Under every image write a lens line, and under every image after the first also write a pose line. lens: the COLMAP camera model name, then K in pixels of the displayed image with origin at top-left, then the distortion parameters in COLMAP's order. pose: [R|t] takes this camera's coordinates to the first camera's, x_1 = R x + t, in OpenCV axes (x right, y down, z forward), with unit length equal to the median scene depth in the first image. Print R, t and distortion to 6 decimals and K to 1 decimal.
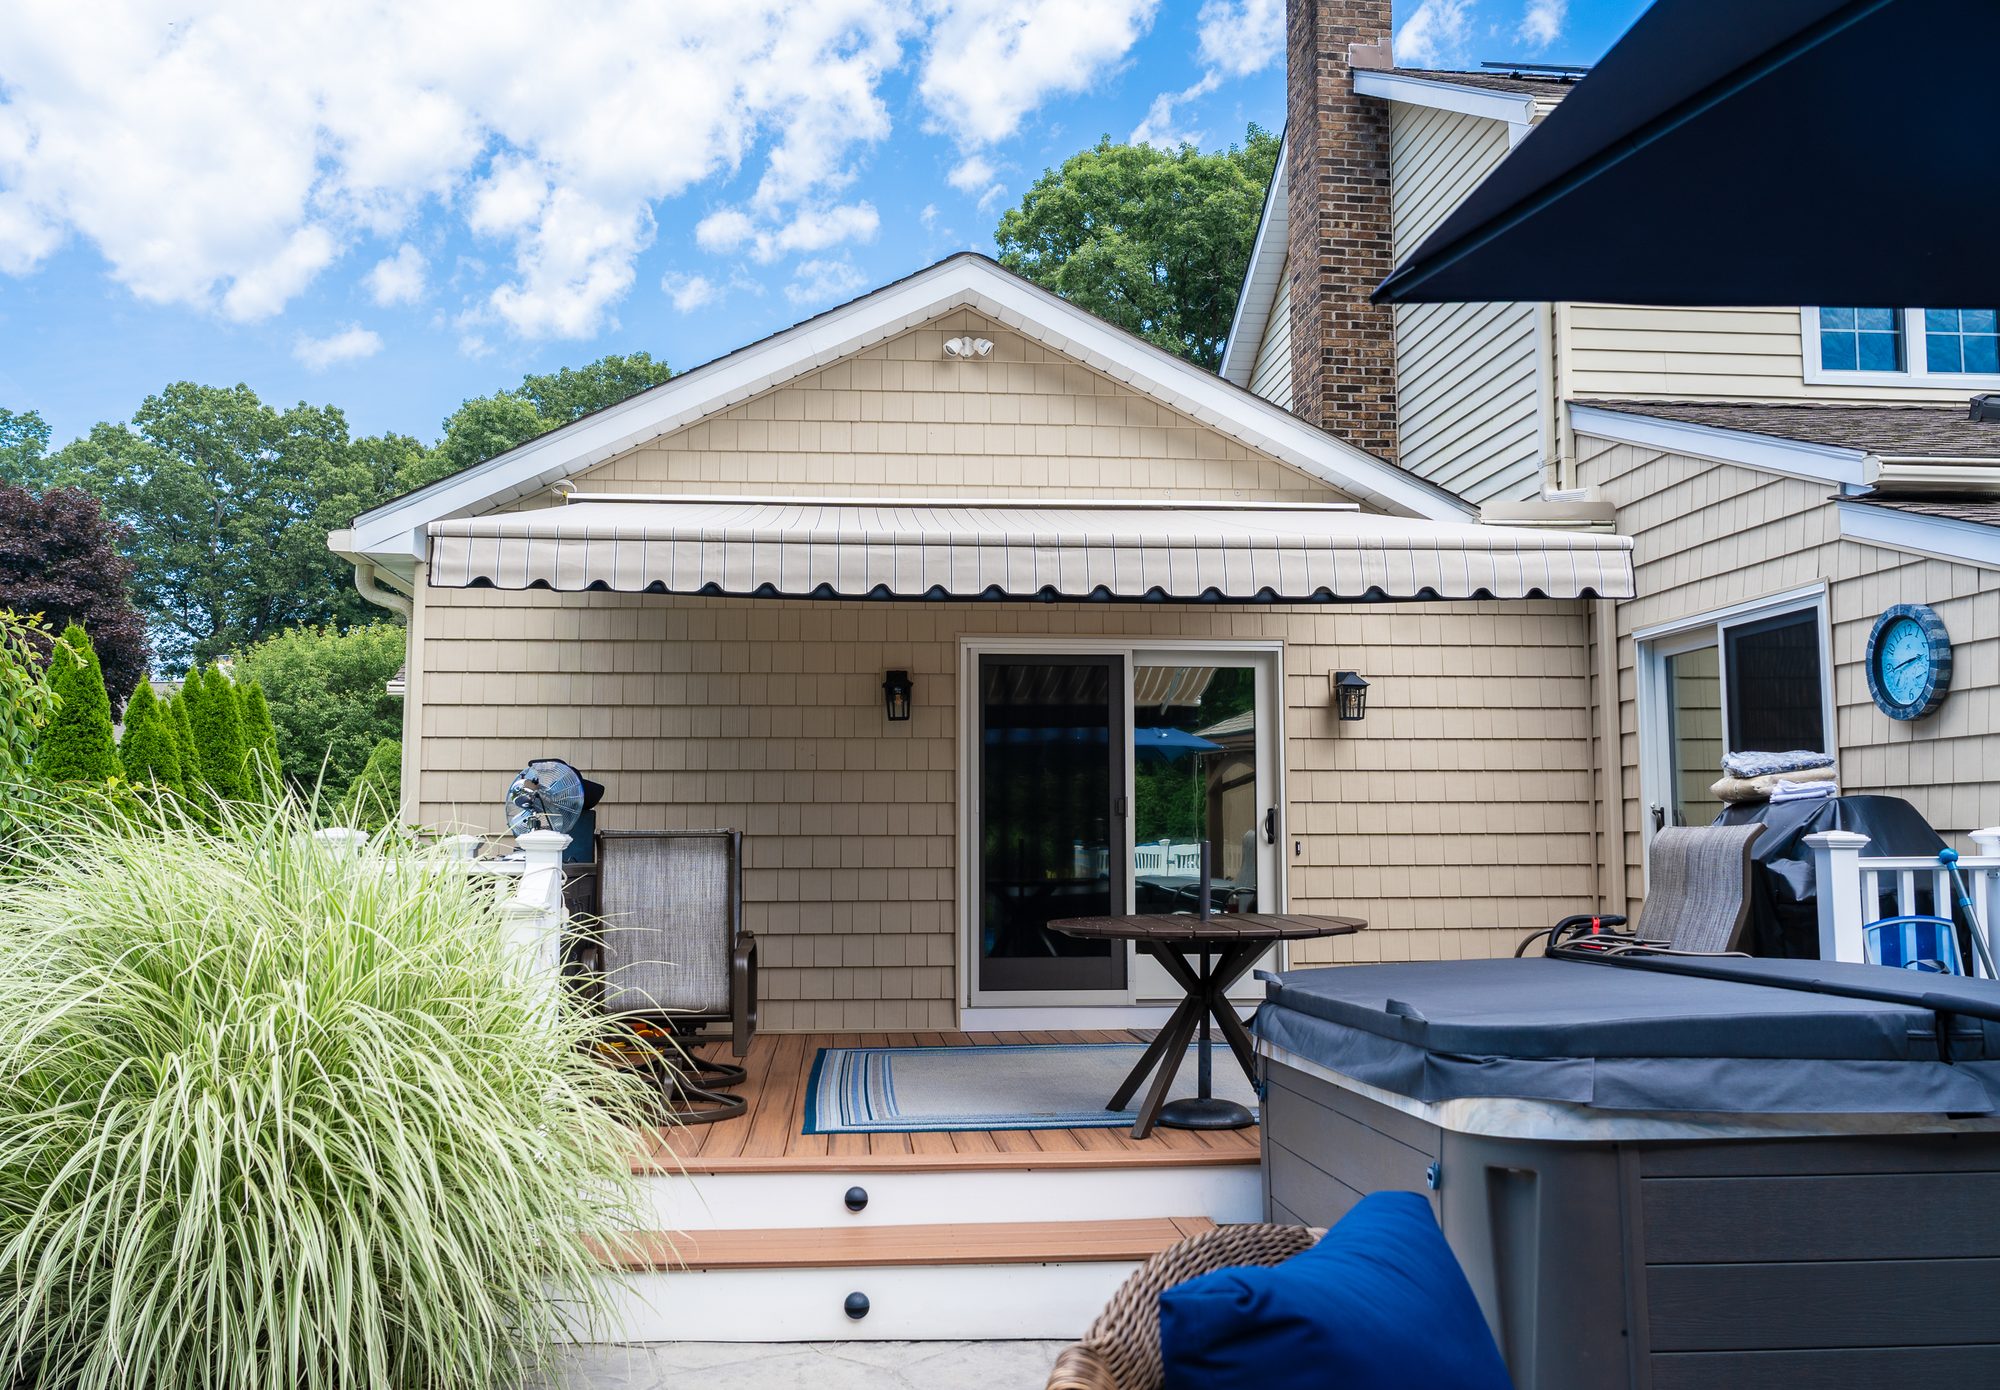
lens RADIAL K [[1775.7, 0, 998.2], [0, 1775.7, 689.4], [0, 0, 1]] dist [0.018800, 0.009264]
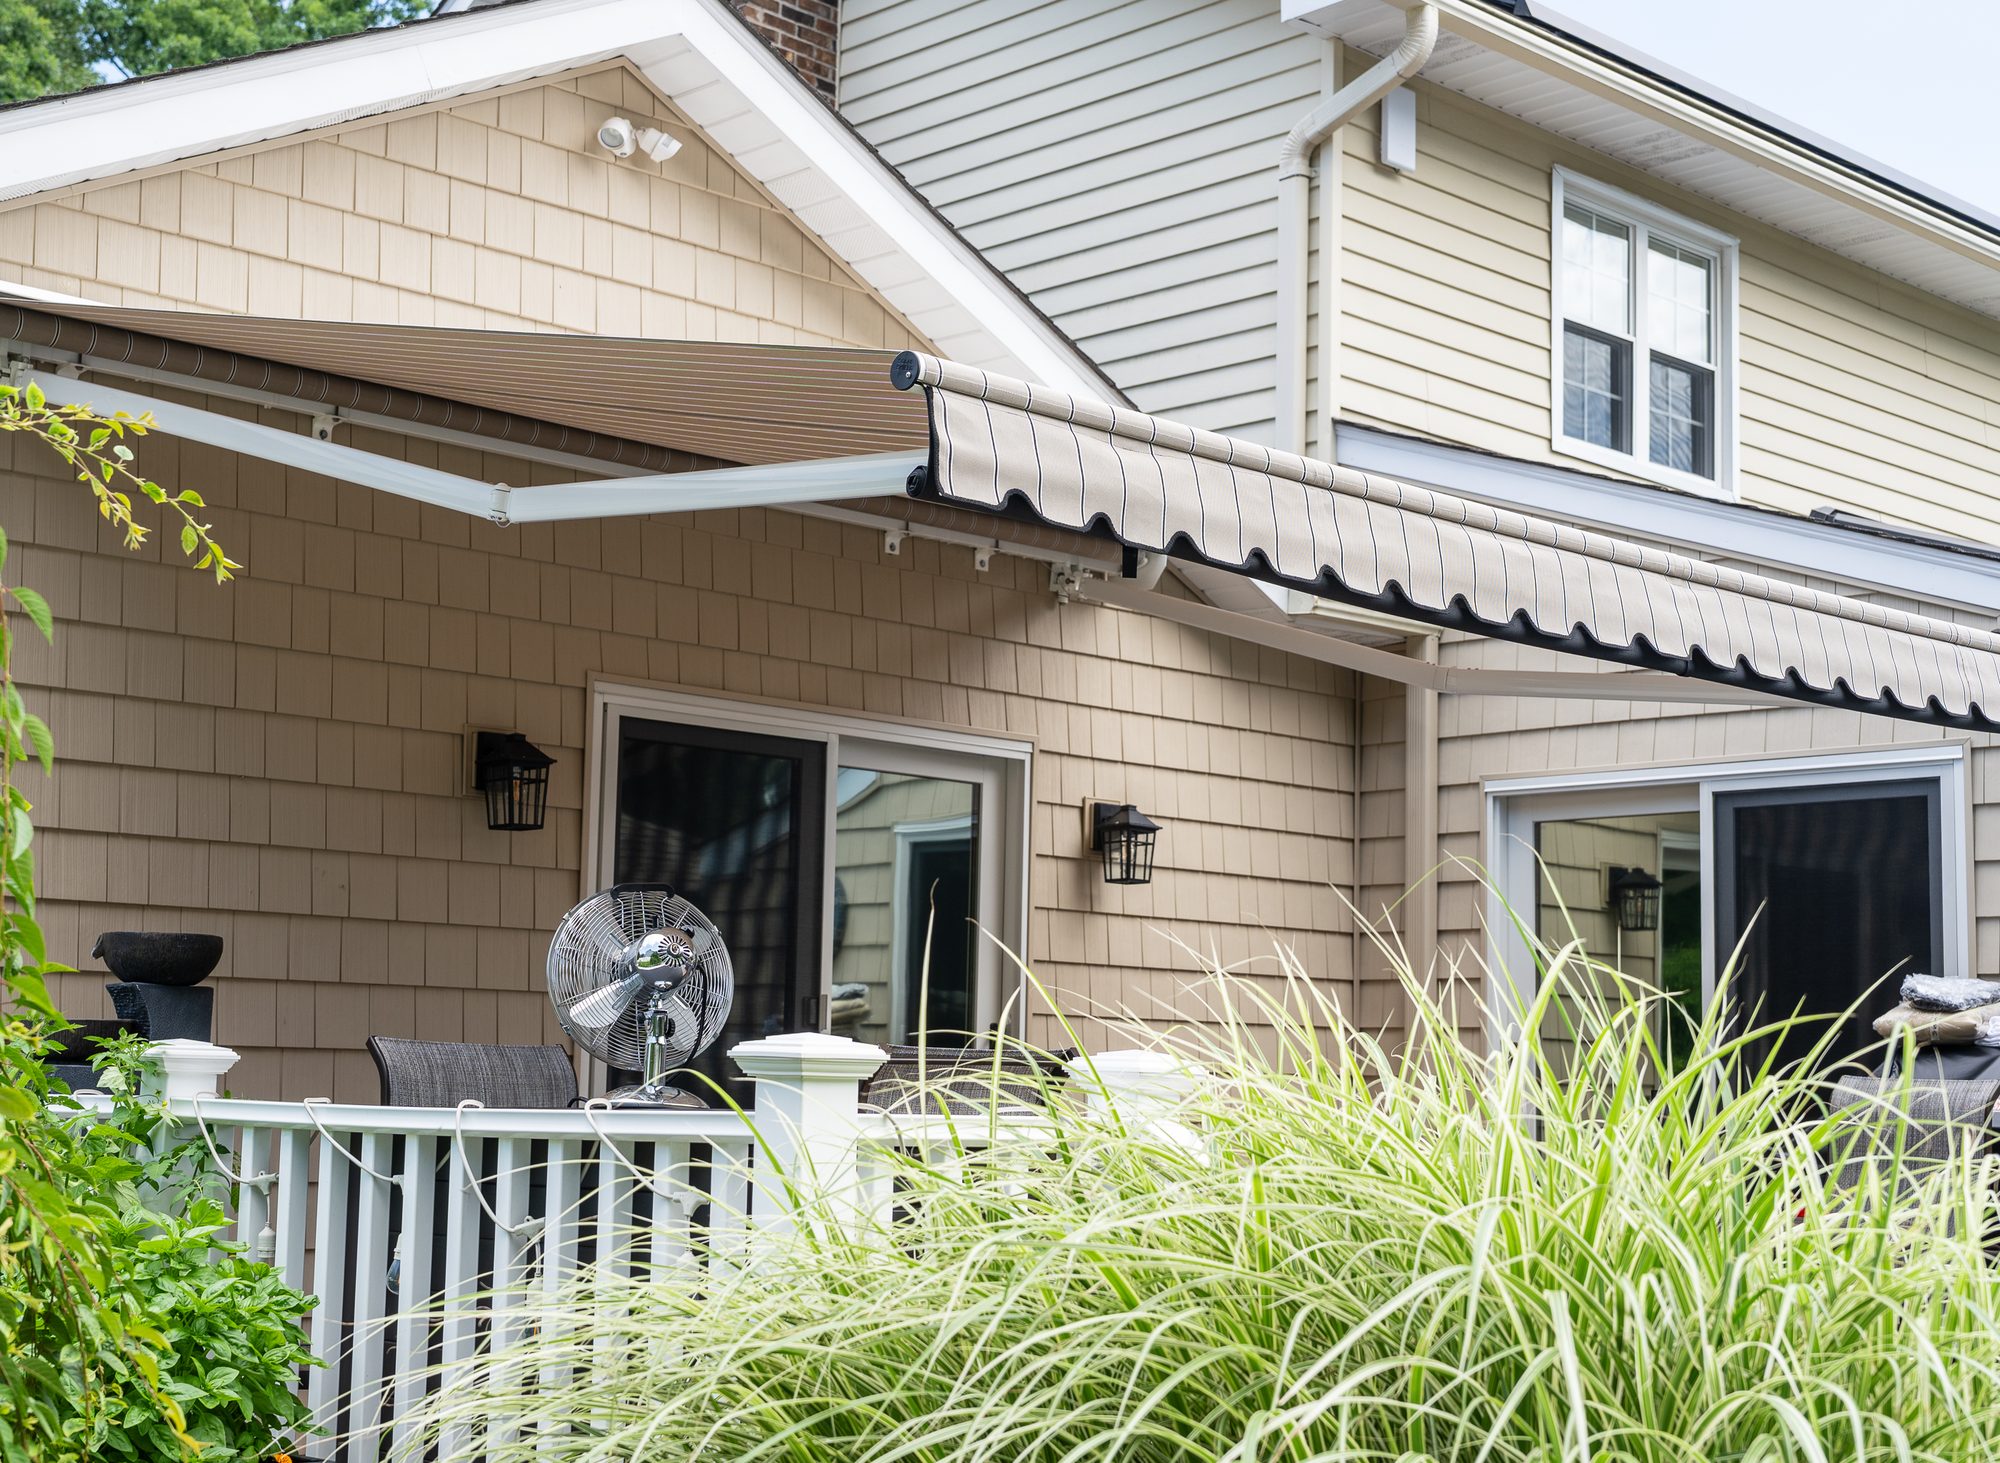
lens RADIAL K [[2909.0, 0, 1000.3], [0, 2909.0, 736.9], [0, 0, 1]] dist [0.091761, 0.000000]
pose [[0.784533, 0.095305, 0.612719, -0.453634], [-0.075475, 0.995448, -0.058197, 0.028381], [-0.615477, -0.000588, 0.788155, 0.242422]]
